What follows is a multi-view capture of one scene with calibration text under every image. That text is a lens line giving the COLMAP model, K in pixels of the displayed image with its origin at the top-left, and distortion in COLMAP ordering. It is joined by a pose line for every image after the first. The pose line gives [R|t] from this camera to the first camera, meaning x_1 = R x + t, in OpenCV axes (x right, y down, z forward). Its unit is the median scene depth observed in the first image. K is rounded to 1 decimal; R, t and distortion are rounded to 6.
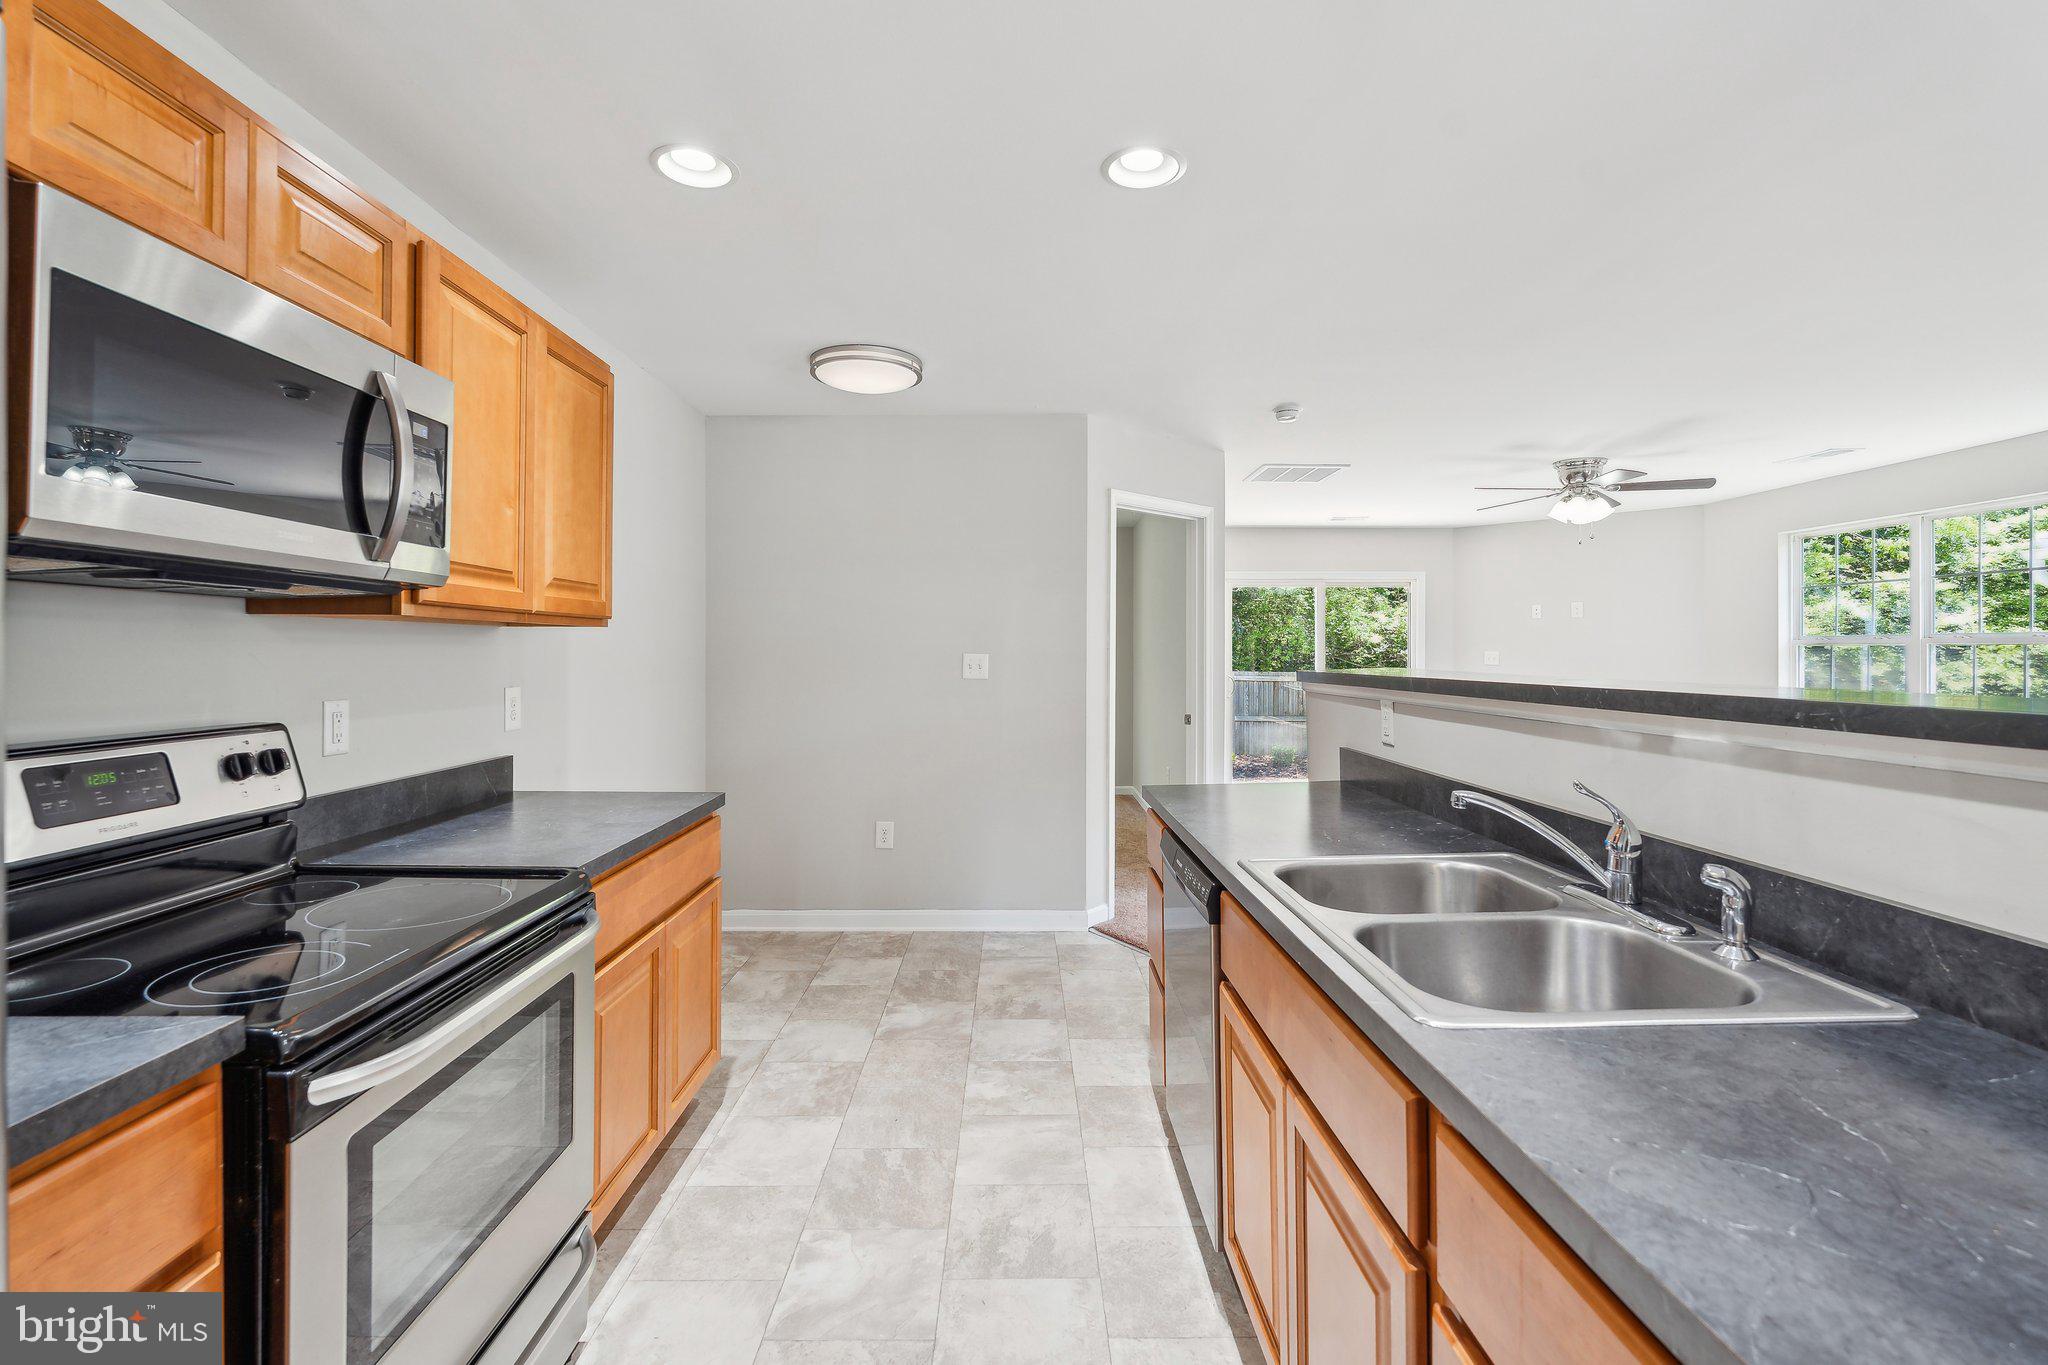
lens RADIAL K [[911.4, 0, 1024.0], [0, 911.4, 651.3], [0, 0, 1]] dist [-0.005402, 0.000416]
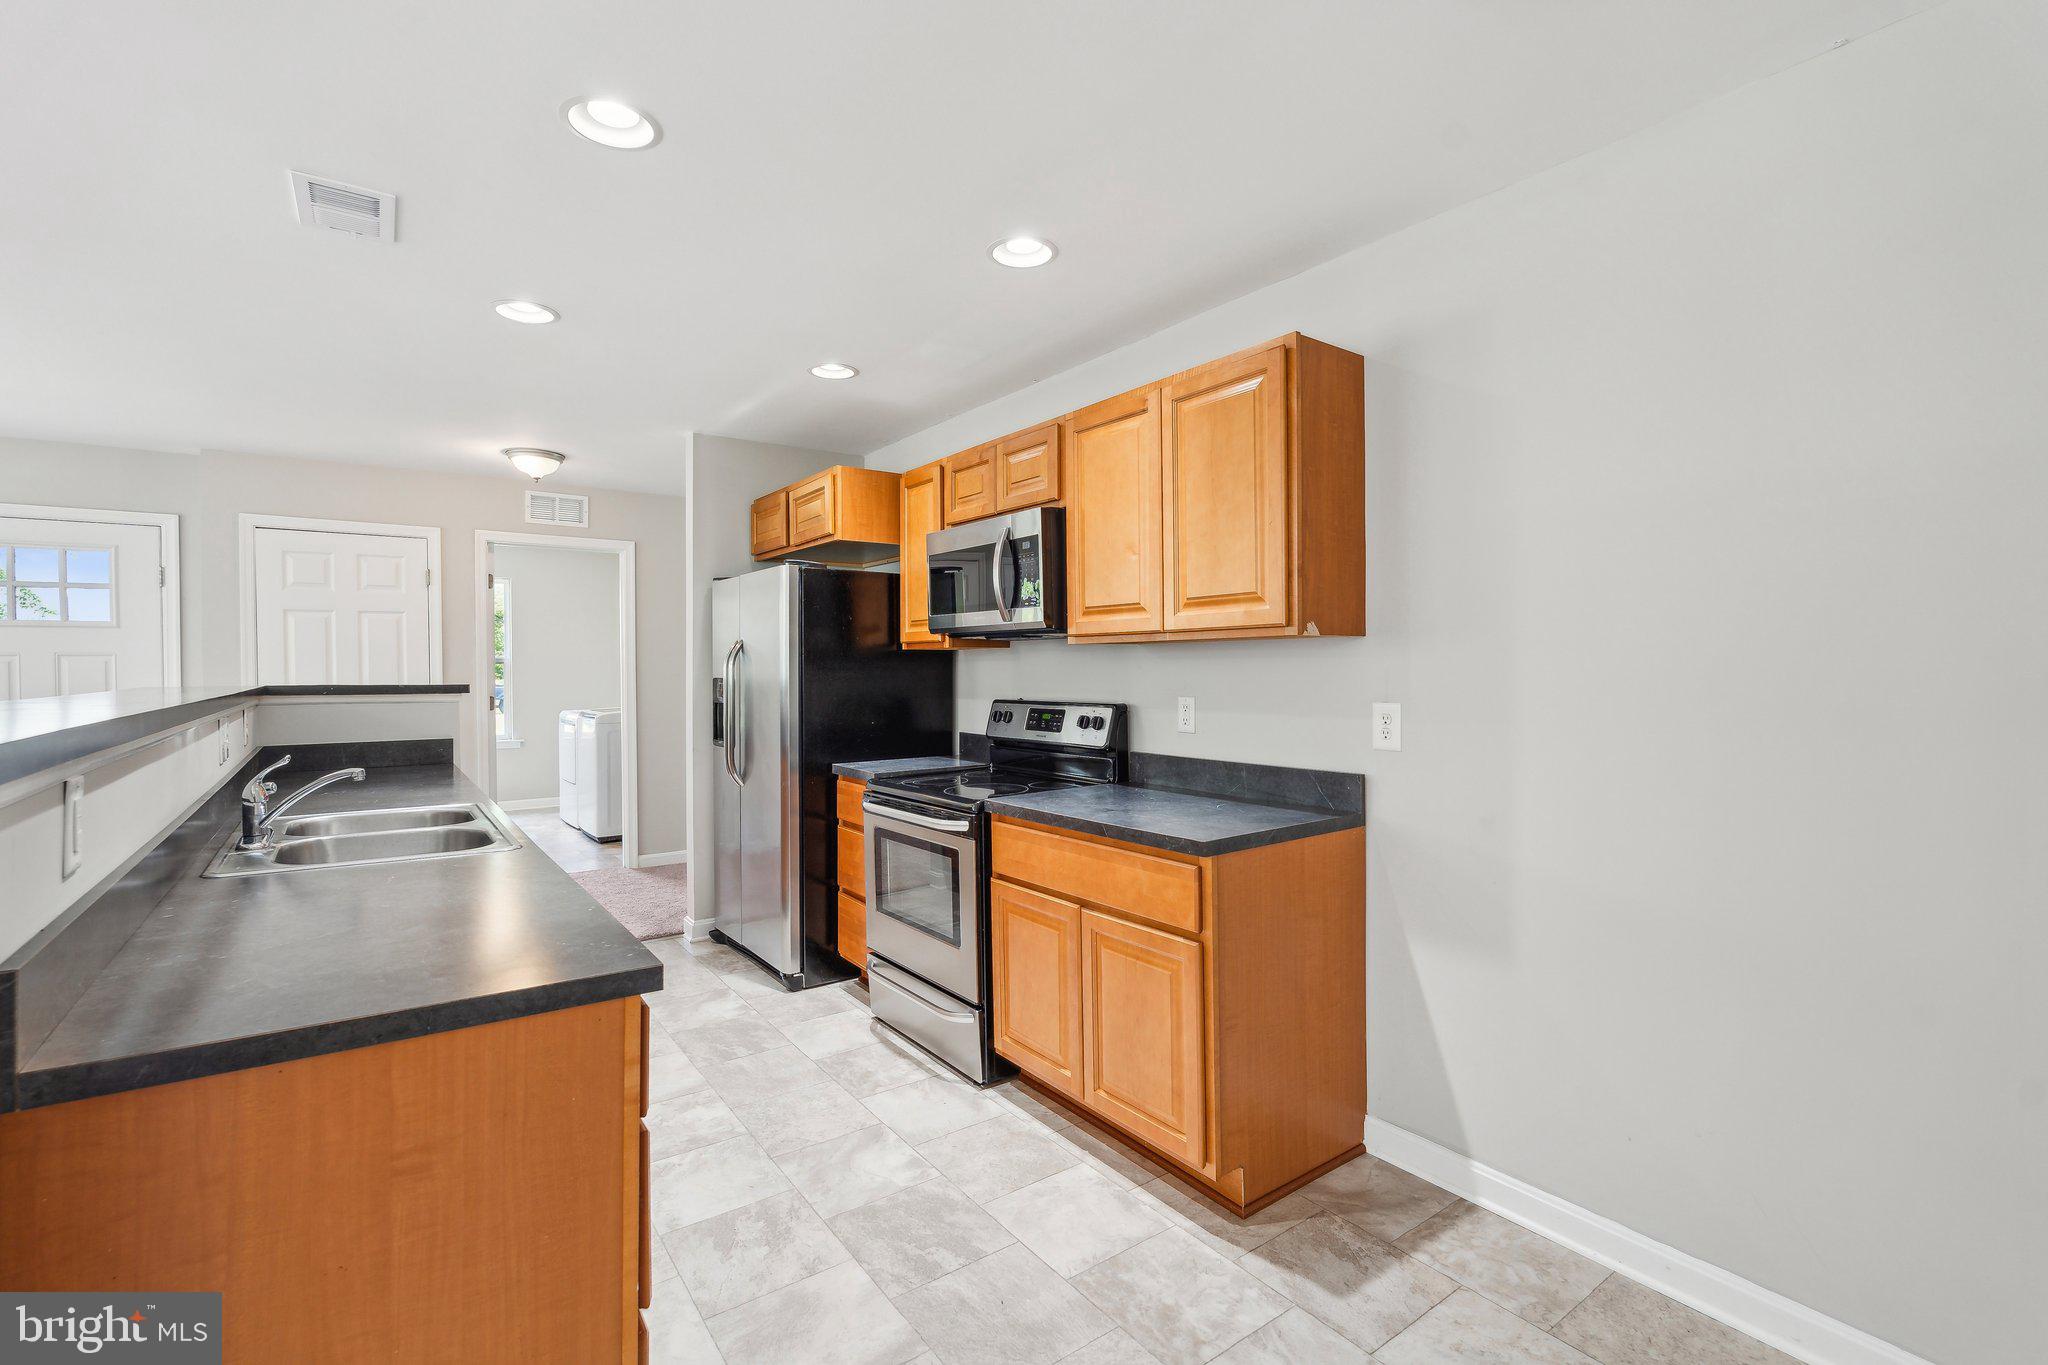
lens RADIAL K [[911.4, 0, 1022.2], [0, 911.4, 677.2], [0, 0, 1]] dist [-0.005402, 0.000416]
pose [[-0.813029, 0.012232, -0.582095, 0.239136], [0.007174, 0.999914, 0.010992, 0.001956], [0.582179, 0.004761, -0.813046, 1.431367]]
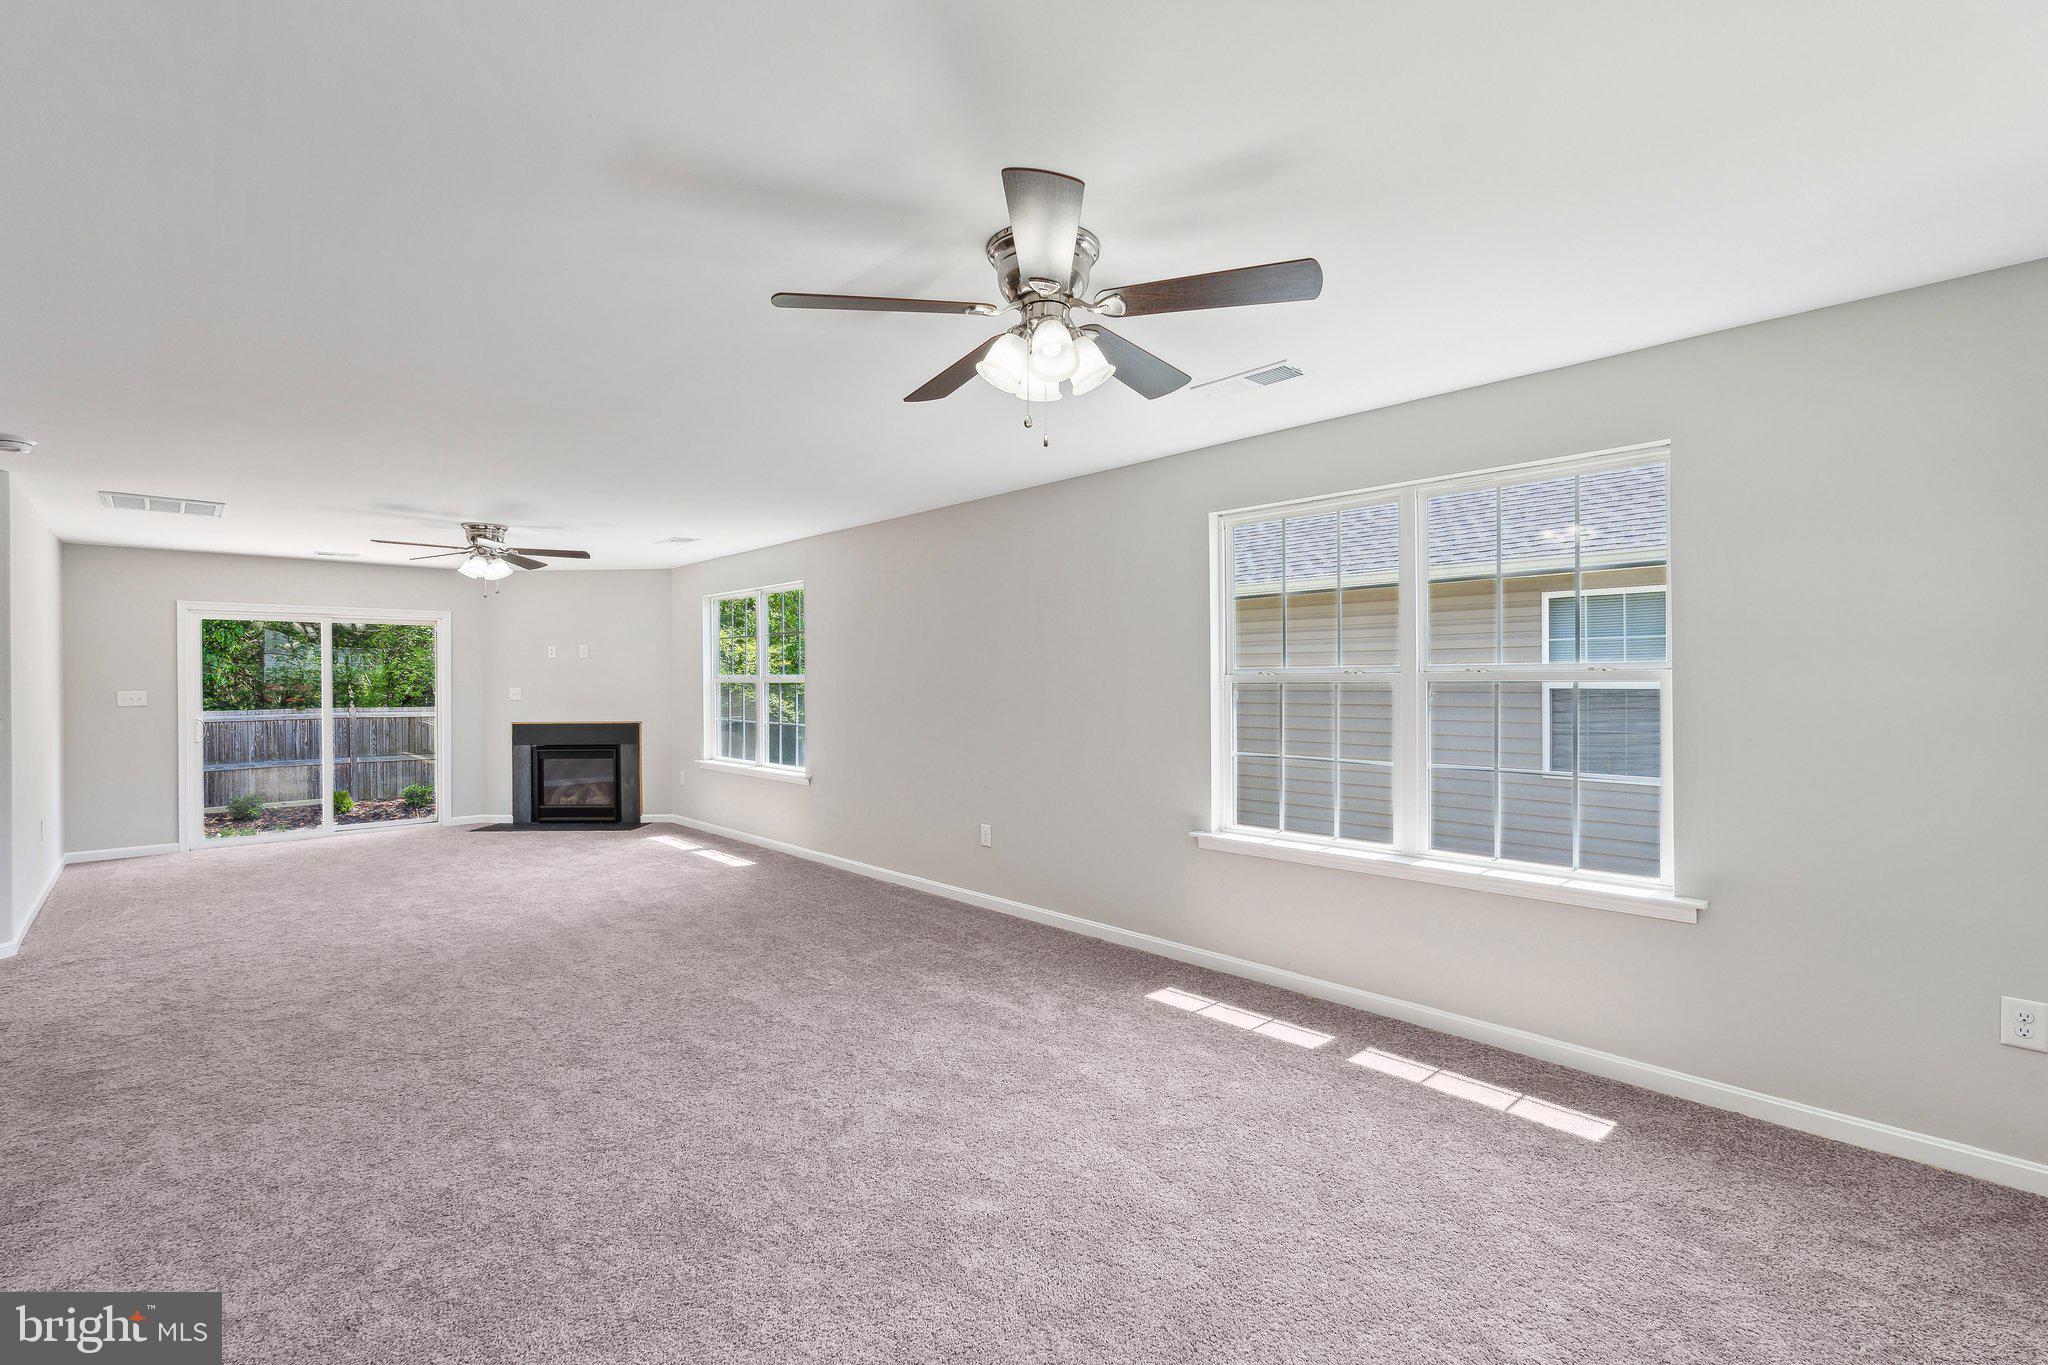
lens RADIAL K [[911.4, 0, 1023.5], [0, 911.4, 683.4], [0, 0, 1]] dist [-0.005402, 0.000416]
pose [[0.730240, -0.007327, 0.683151, 0.609808], [0.004306, 0.999972, 0.006122, -0.026708], [-0.683177, -0.001529, 0.730251, -0.566209]]
